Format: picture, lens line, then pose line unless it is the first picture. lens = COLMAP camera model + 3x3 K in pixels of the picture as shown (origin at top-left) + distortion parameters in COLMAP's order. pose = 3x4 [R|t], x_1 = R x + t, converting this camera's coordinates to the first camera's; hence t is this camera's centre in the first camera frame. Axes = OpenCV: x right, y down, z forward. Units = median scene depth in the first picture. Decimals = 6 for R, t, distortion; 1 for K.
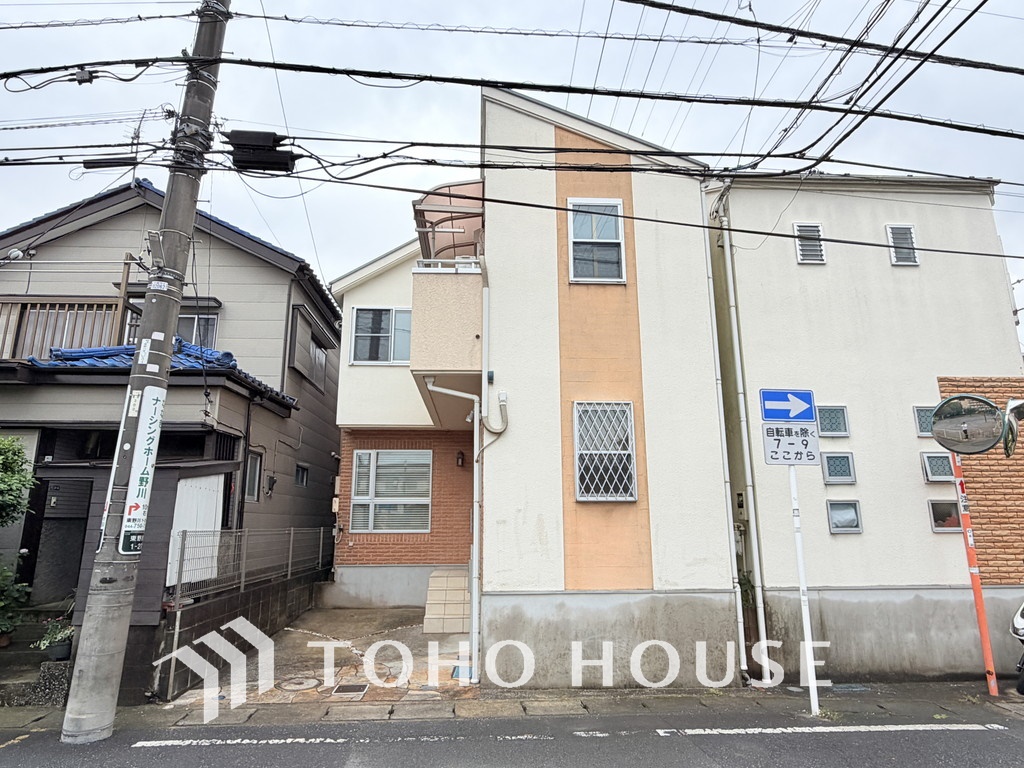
lens RADIAL K [[593.7, 0, 510.3], [0, 593.7, 385.6], [0, 0, 1]] dist [-0.002973, 0.001336]
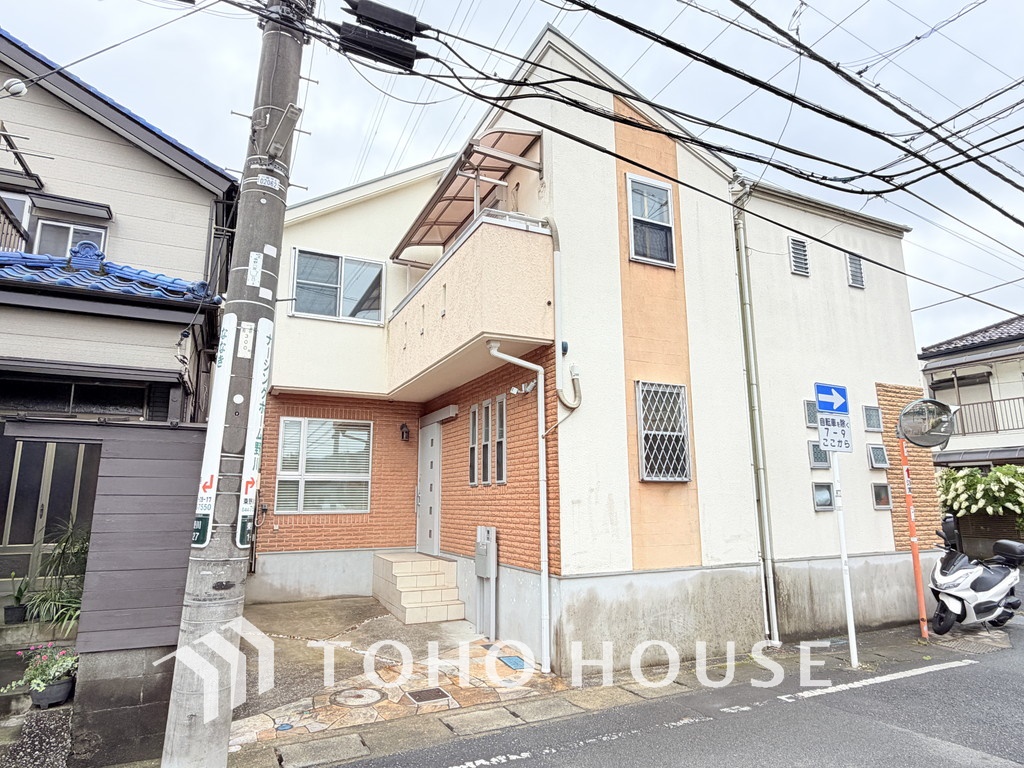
lens RADIAL K [[593.7, 0, 511.0], [0, 593.7, 384.5], [0, 0, 1]] dist [-0.002973, 0.001336]
pose [[0.924746, 0.071778, 0.373755, -0.469325], [-0.084409, 0.996277, 0.017515, 0.034598], [-0.371106, -0.047746, 0.927362, 0.164691]]
